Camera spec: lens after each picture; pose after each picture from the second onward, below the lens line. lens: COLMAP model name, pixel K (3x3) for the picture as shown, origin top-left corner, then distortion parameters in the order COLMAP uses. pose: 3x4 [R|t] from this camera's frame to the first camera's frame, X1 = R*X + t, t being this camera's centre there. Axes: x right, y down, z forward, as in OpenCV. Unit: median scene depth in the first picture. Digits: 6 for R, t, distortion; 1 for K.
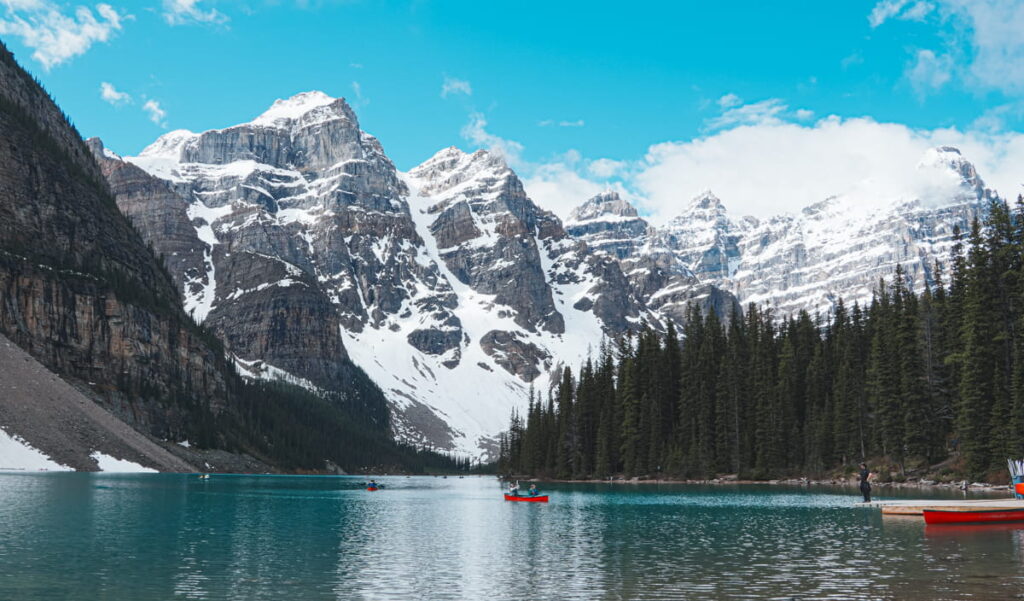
lens RADIAL K [[940.6, 0, 483.9], [0, 940.6, 309.0], [0, 0, 1]] dist [-0.167826, 0.000000]
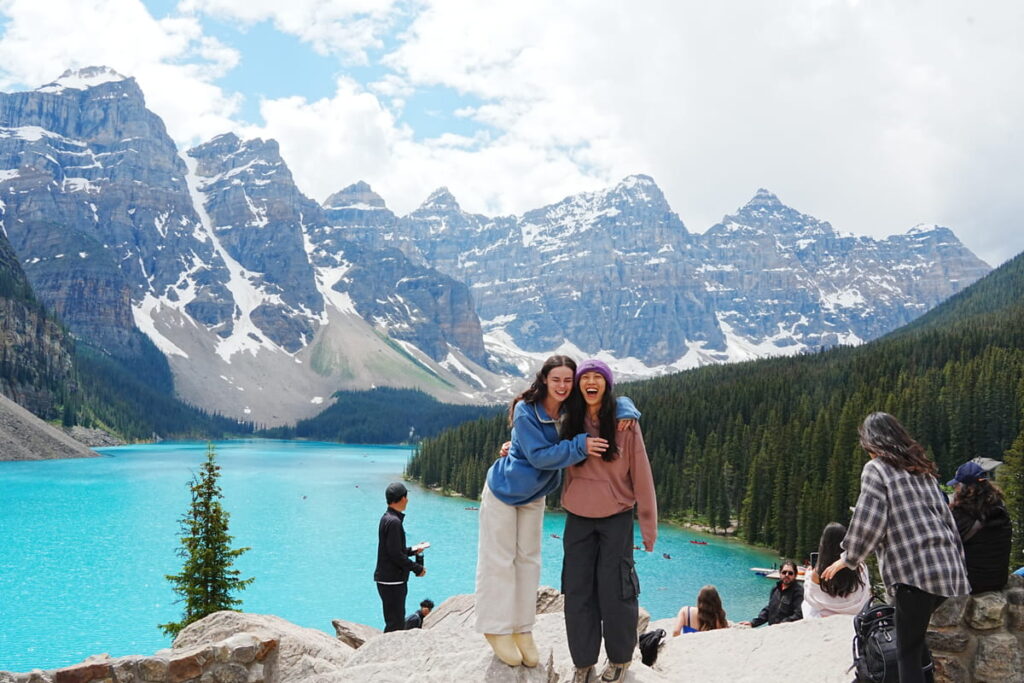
lens RADIAL K [[839.5, 0, 516.8], [0, 839.5, 338.2], [0, 0, 1]] dist [-0.183720, 0.077217]
pose [[0.938745, 0.055916, 0.340045, -0.036722], [-0.079980, 0.995156, 0.057158, -0.018473], [-0.335202, -0.080853, 0.938670, -0.037075]]
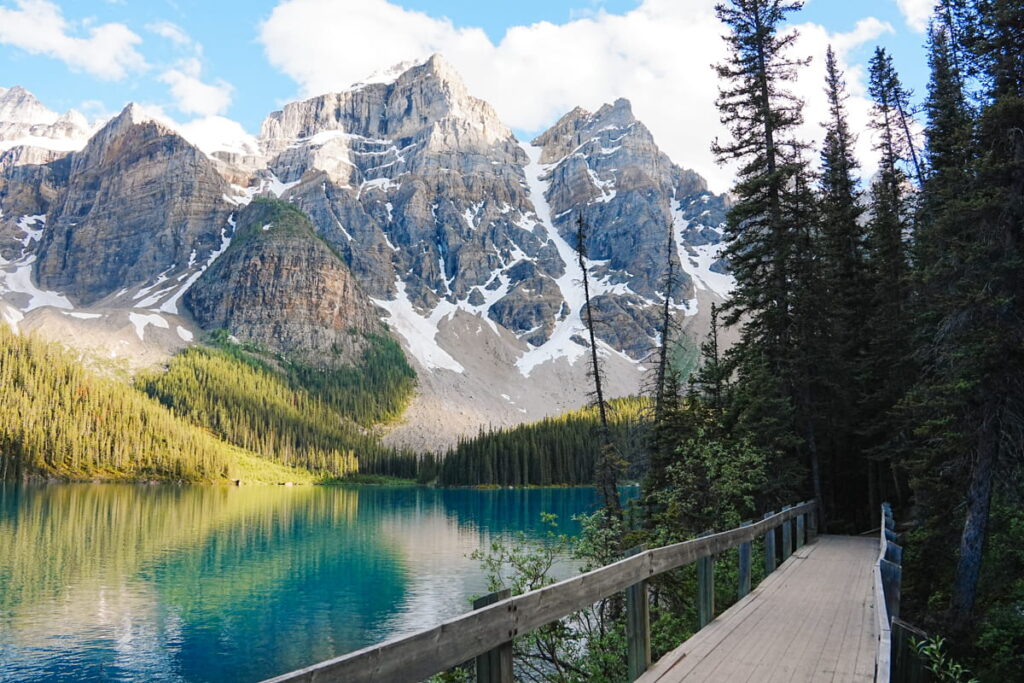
lens RADIAL K [[839.5, 0, 512.2], [0, 839.5, 338.7], [0, 0, 1]] dist [-0.183720, 0.077217]
pose [[0.975347, -0.040371, -0.216954, 0.086514], [0.042010, 0.999113, 0.002946, 0.049916], [0.216643, -0.011988, 0.976177, 0.293316]]
